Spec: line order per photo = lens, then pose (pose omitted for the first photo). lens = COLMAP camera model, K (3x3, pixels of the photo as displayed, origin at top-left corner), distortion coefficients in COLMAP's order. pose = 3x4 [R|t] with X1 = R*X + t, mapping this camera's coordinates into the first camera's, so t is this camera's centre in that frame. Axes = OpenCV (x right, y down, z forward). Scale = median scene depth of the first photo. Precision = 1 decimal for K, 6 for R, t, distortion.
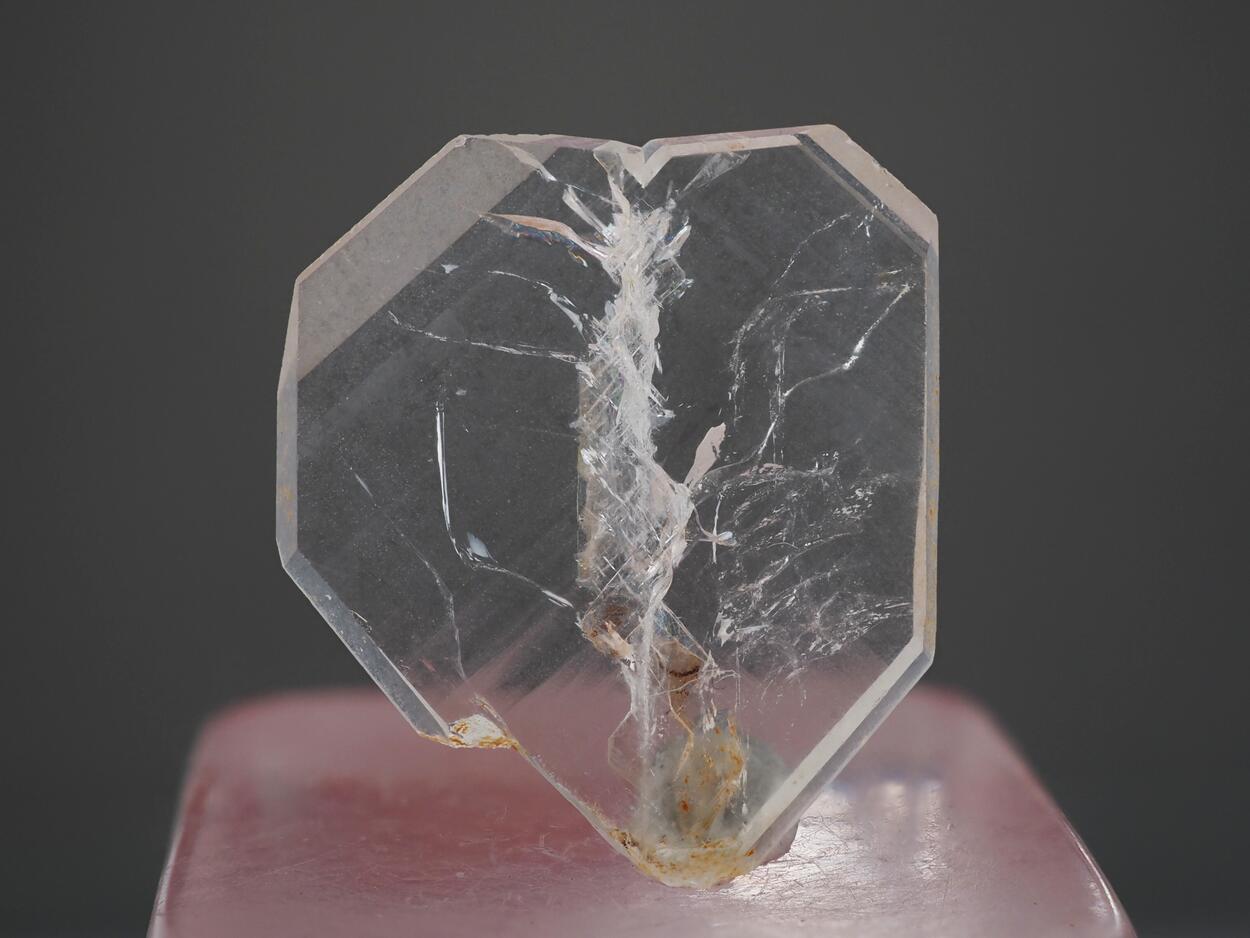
lens RADIAL K [[3007.3, 0, 625.0], [0, 3007.3, 469.0], [0, 0, 1]] dist [0.008858, 0.139279]
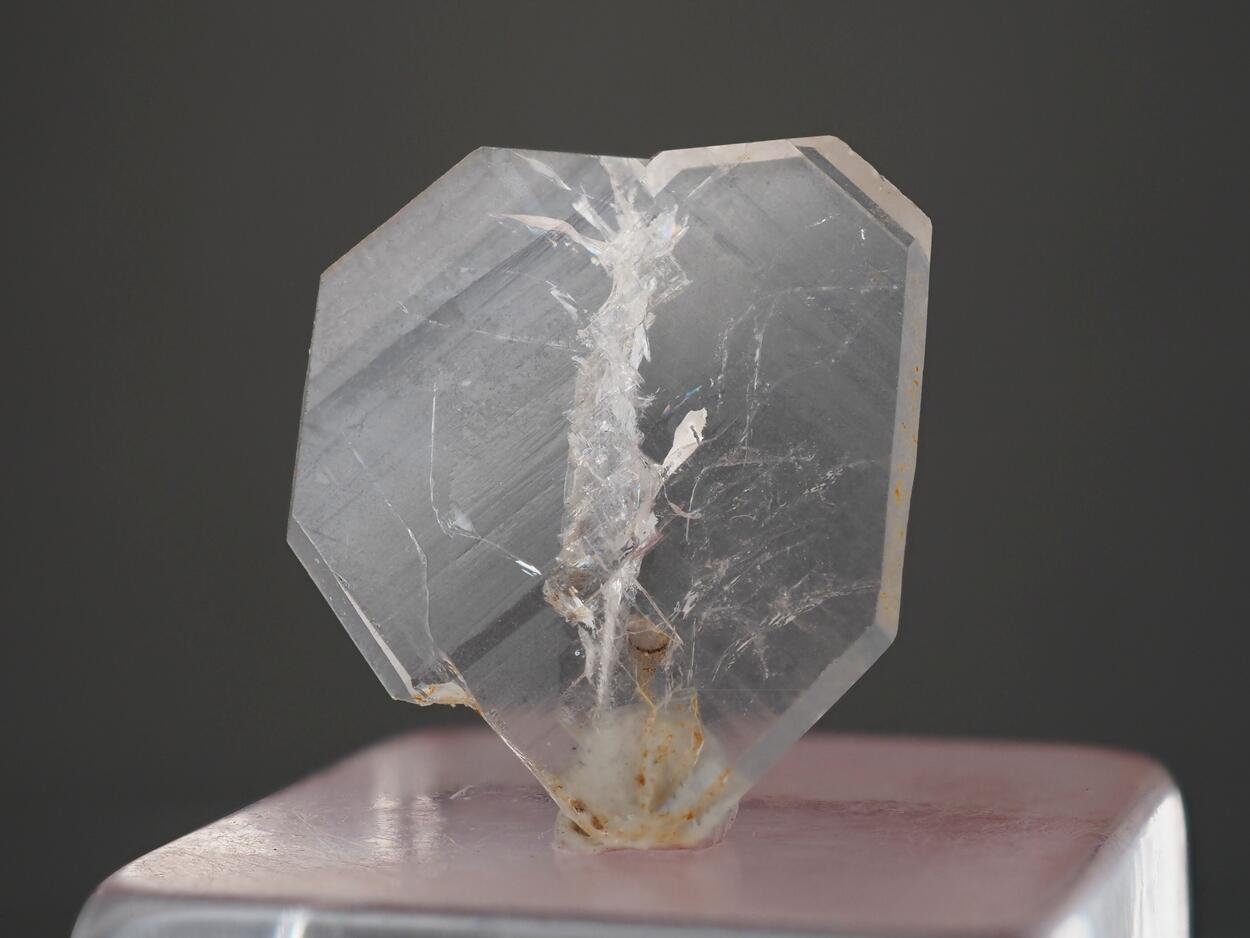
lens RADIAL K [[3007.3, 0, 625.0], [0, 3007.3, 469.0], [0, 0, 1]] dist [0.008858, 0.139279]
pose [[0.965519, 0.007528, -0.260224, 0.272407], [-0.063714, 0.976016, -0.208165, 0.218907], [0.252416, 0.217567, 0.942842, 0.034665]]
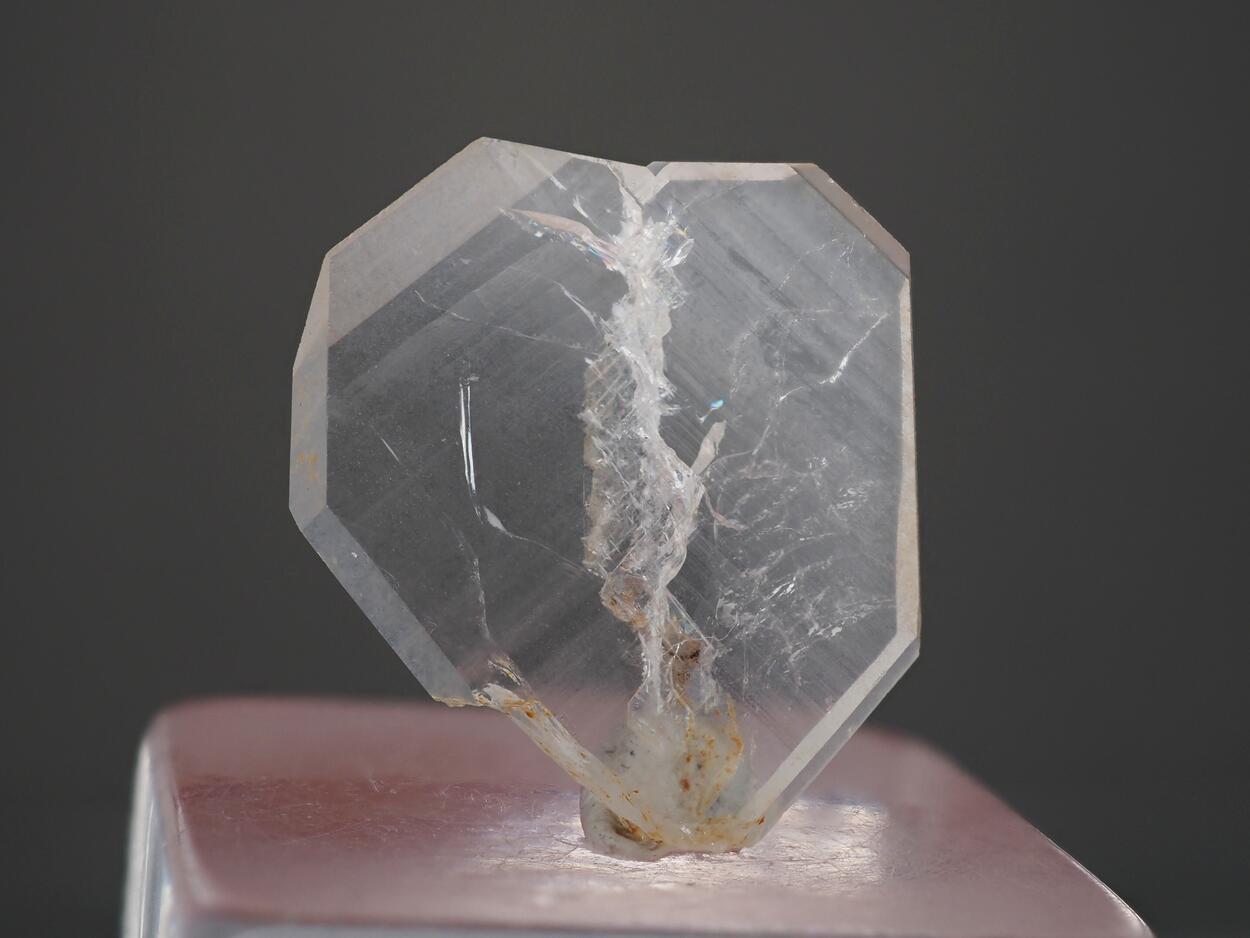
lens RADIAL K [[3007.3, 0, 625.0], [0, 3007.3, 469.0], [0, 0, 1]] dist [0.008858, 0.139279]
pose [[0.972948, 0.062493, 0.222412, -0.232318], [-0.014877, 0.977669, -0.209626, 0.220687], [-0.230546, 0.200646, 0.952150, 0.015827]]
